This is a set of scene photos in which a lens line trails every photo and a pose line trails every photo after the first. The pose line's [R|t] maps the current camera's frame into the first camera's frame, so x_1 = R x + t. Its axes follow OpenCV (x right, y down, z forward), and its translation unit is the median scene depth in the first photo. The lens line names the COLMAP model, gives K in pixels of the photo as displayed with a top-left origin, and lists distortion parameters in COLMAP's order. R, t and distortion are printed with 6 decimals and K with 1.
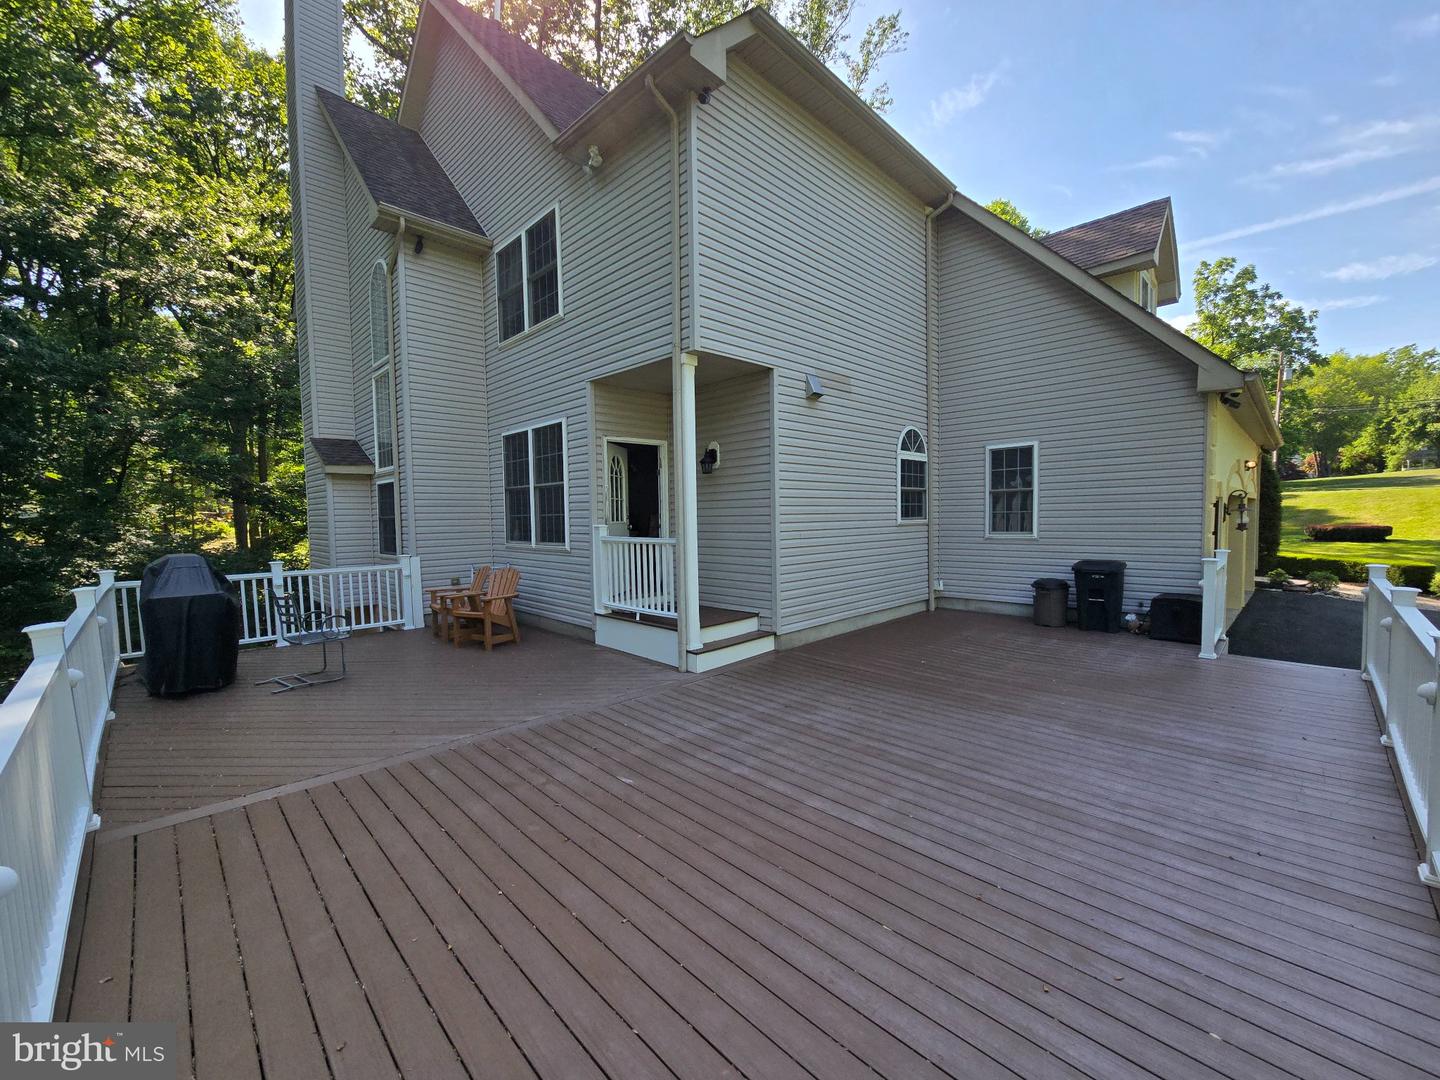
lens RADIAL K [[591.7, 0, 725.5], [0, 591.7, 546.8], [0, 0, 1]] dist [0.000665, 0.000172]
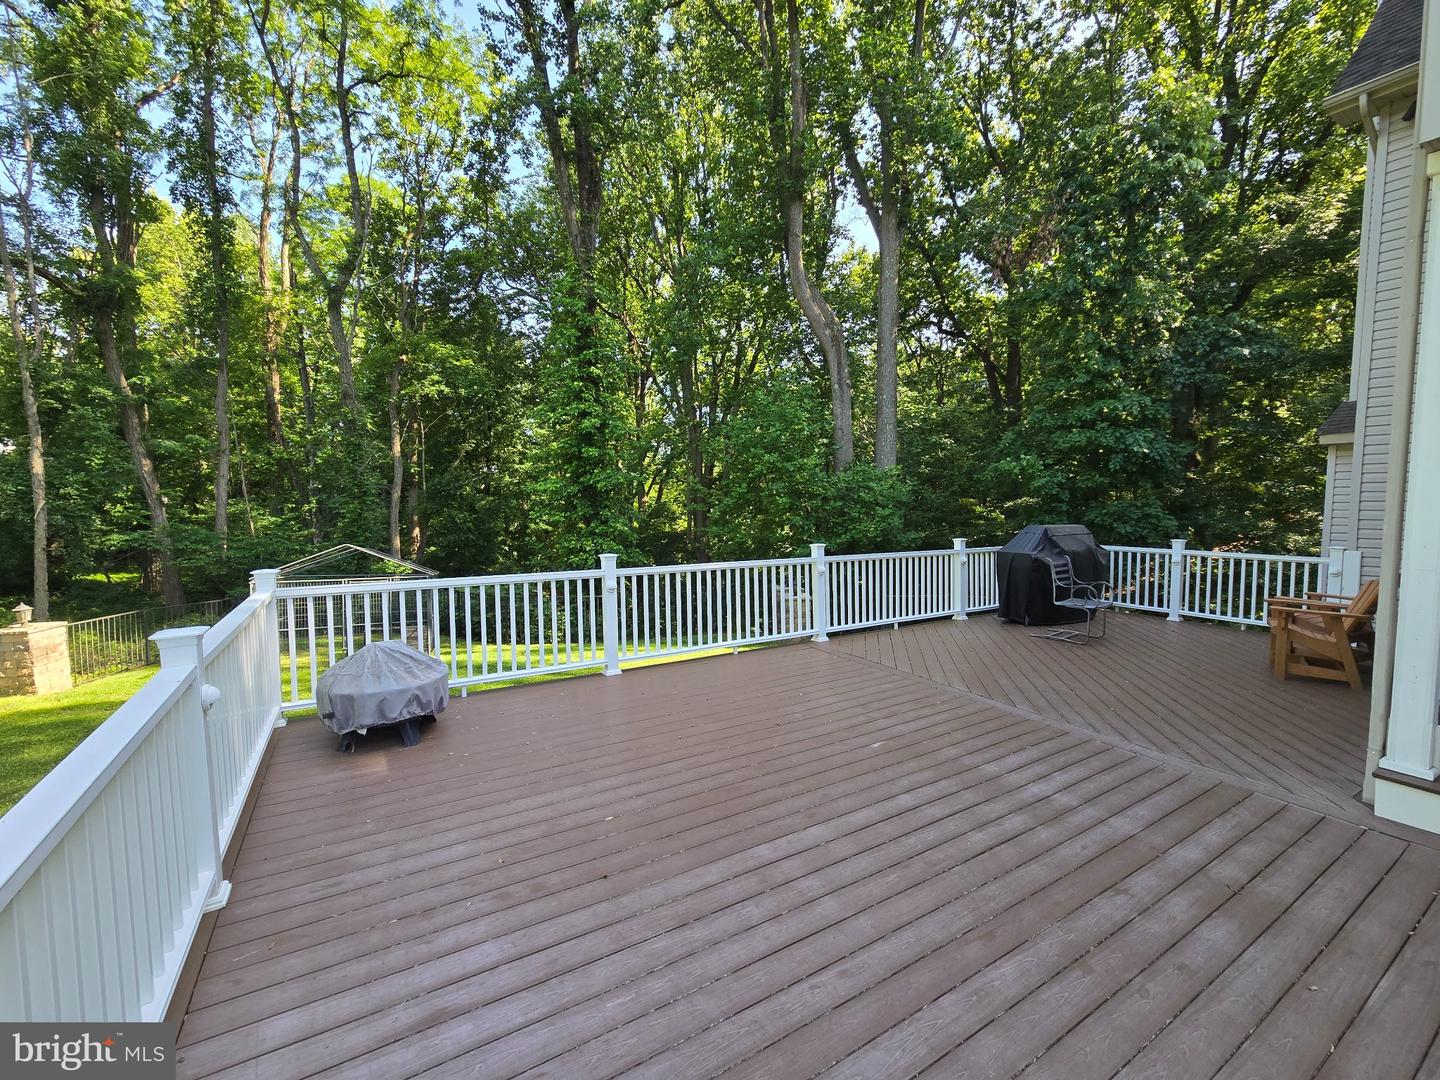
lens RADIAL K [[595.0, 0, 727.6], [0, 595.0, 537.9], [0, 0, 1]] dist [0.000510, -0.000174]
pose [[-0.226449, 0.070053, -0.971501, 0.774451], [-0.052503, 0.995082, 0.083992, -0.043030], [0.972607, 0.070027, -0.221658, 0.811295]]
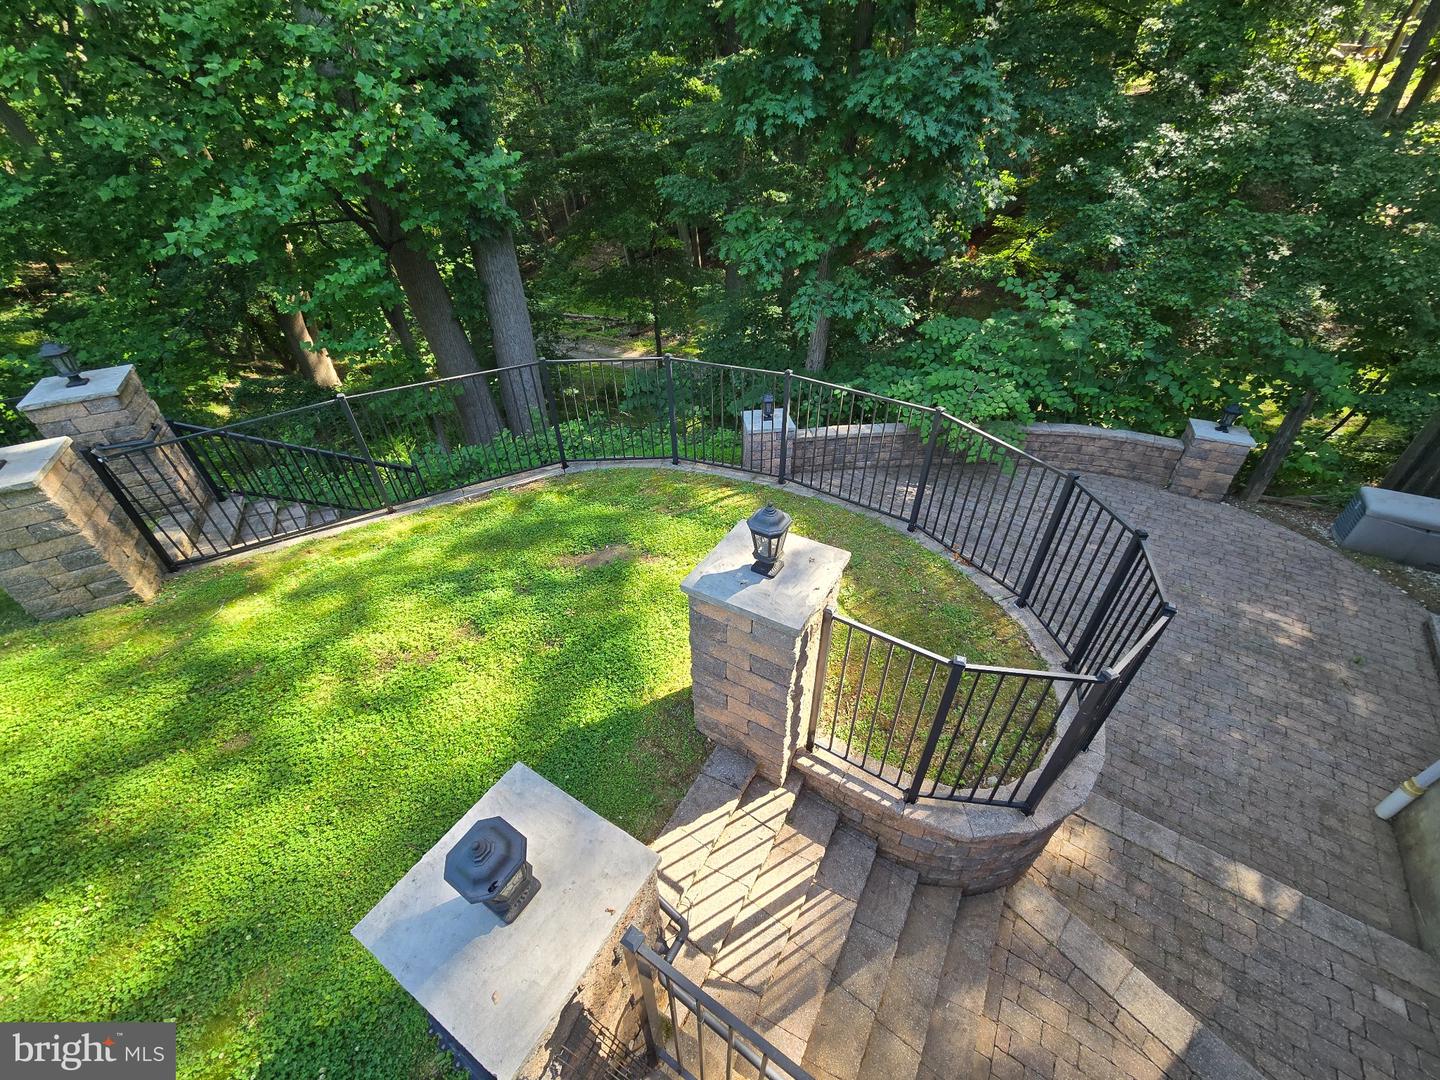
lens RADIAL K [[591.7, 0, 725.5], [0, 591.7, 546.8], [0, 0, 1]] dist [0.000665, 0.000172]
pose [[0.175240, 0.623789, -0.761694, -1.583338], [-0.043005, 0.777777, 0.627067, -0.019869], [0.983586, -0.077130, 0.163124, 1.531188]]
